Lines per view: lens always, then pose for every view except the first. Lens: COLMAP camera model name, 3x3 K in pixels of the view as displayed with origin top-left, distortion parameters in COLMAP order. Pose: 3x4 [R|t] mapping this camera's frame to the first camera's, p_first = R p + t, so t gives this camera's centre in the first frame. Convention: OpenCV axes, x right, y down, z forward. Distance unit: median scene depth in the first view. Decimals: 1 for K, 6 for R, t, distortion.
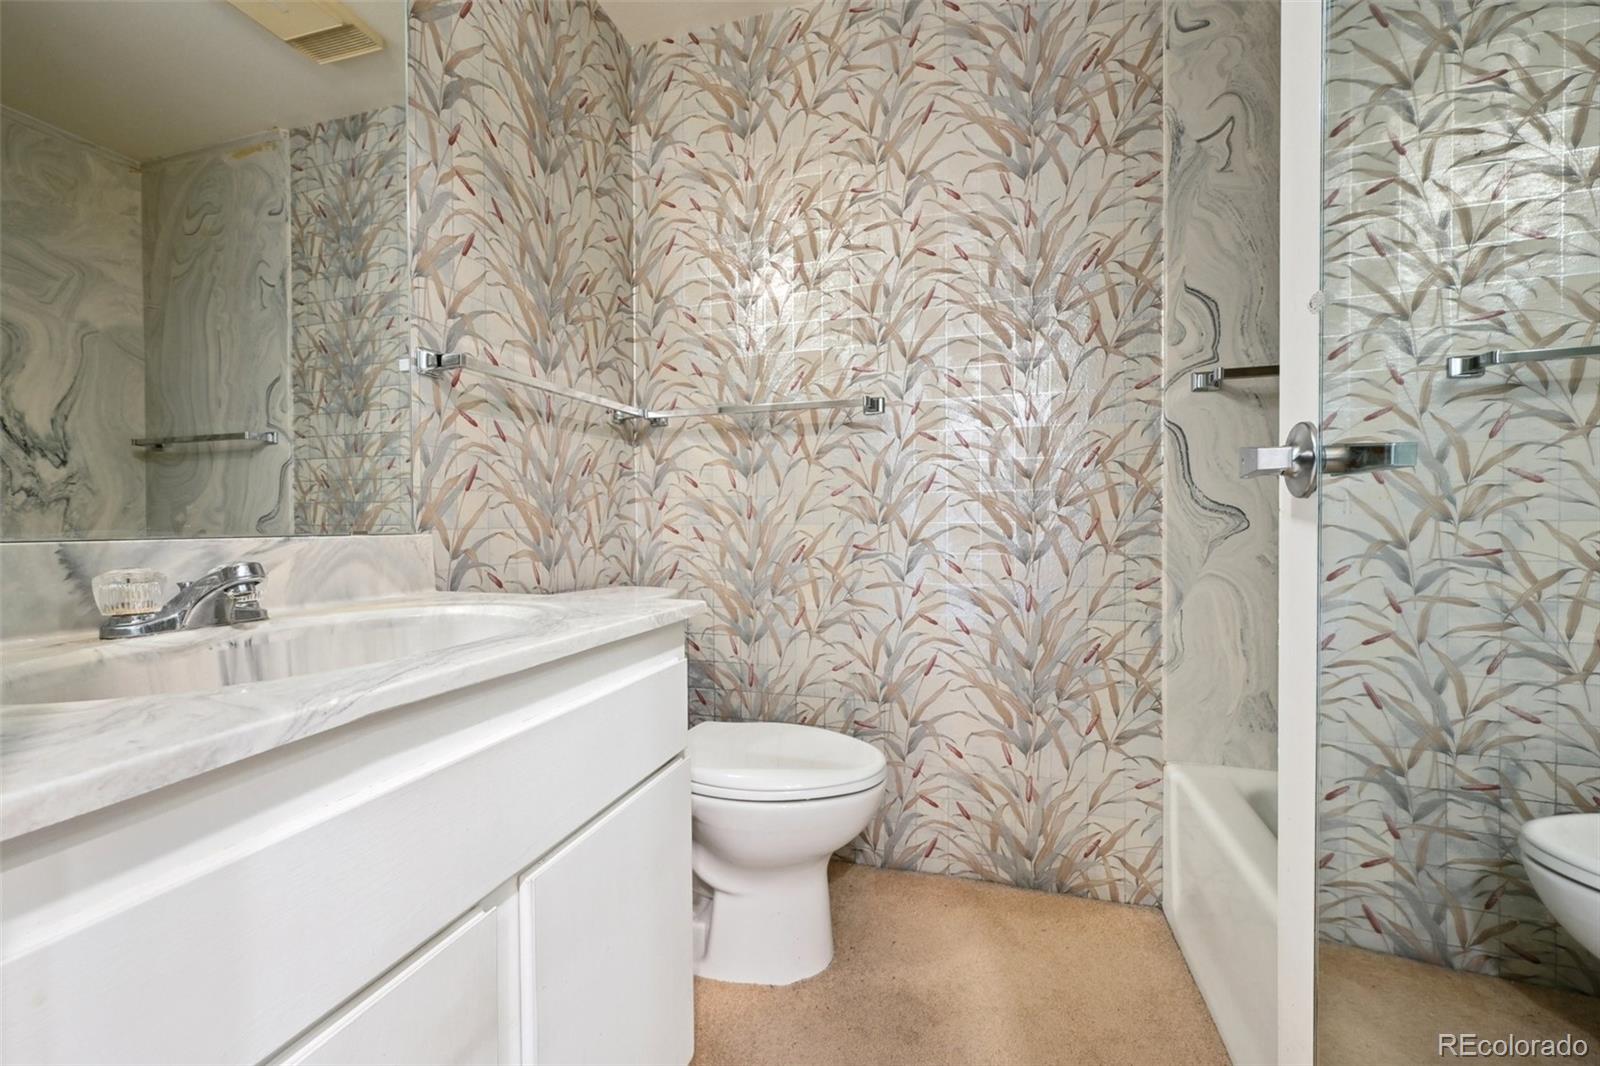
lens RADIAL K [[627.0, 0, 797.6], [0, 627.0, 529.1], [0, 0, 1]] dist [0.000308, -0.000019]
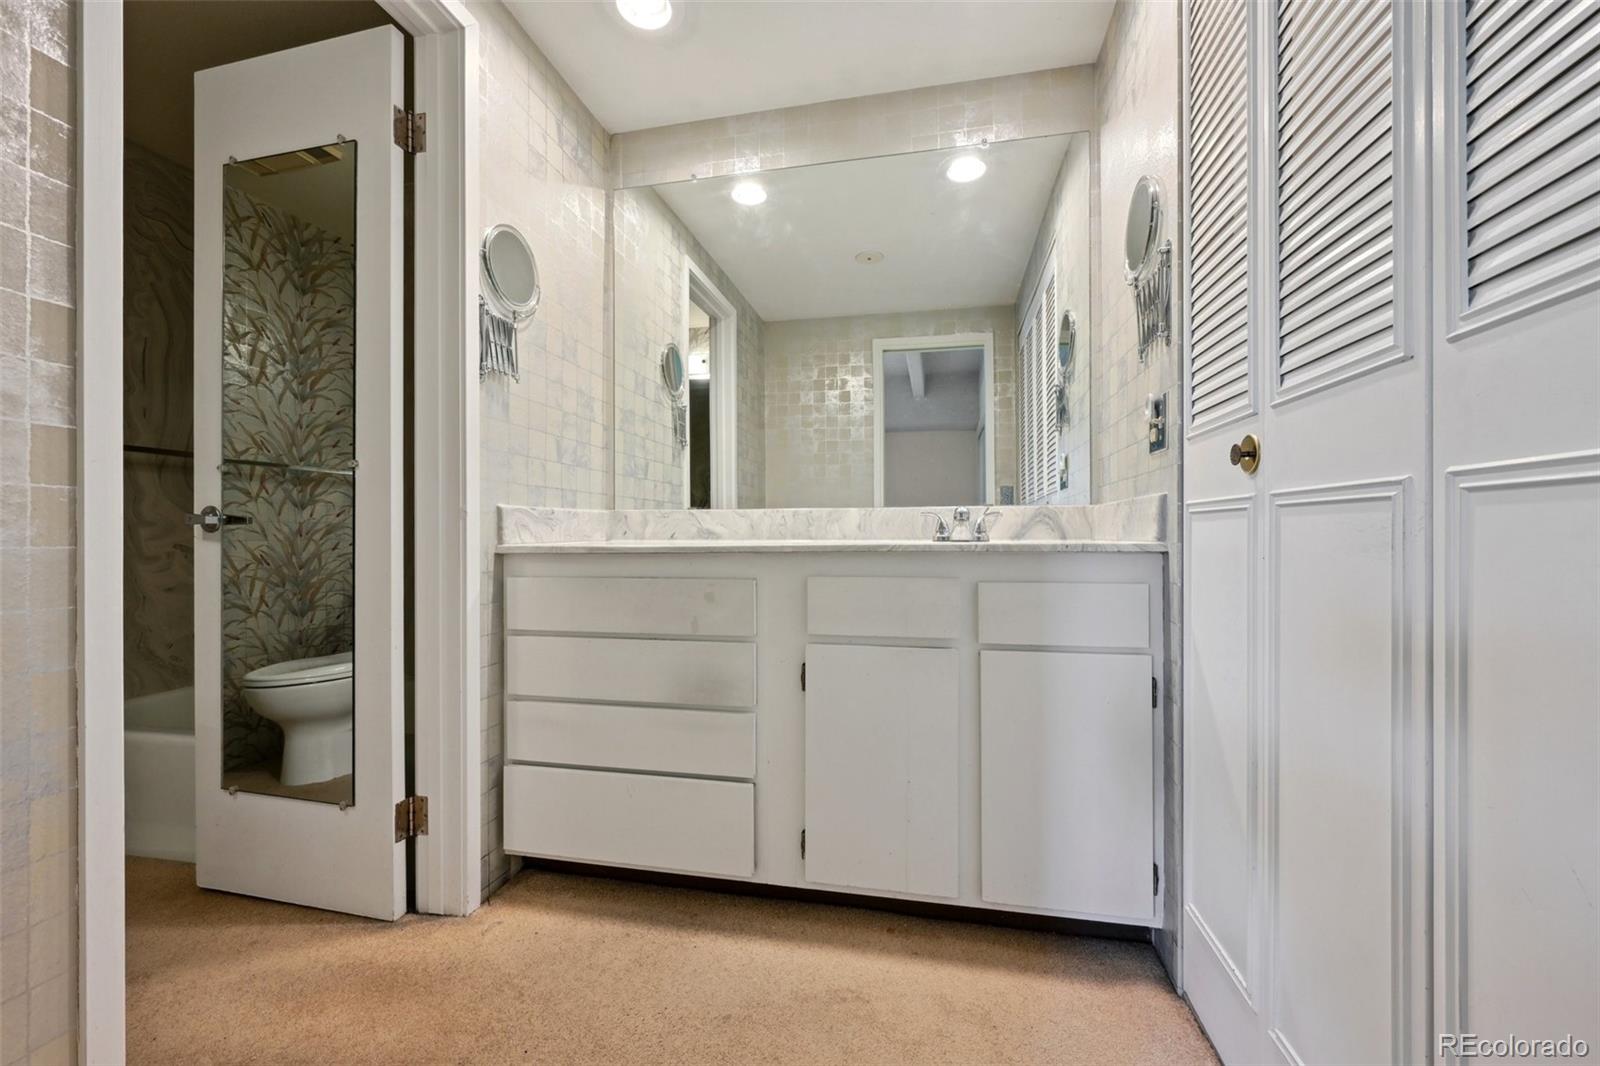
lens RADIAL K [[627.0, 0, 797.9], [0, 627.0, 535.0], [0, 0, 1]] dist [0.000308, -0.000019]
pose [[-0.085935, 0.004552, 0.996290, -1.032751], [0.010879, 0.999934, -0.003630, -0.004925], [-0.996241, 0.010527, -0.085979, -0.657891]]
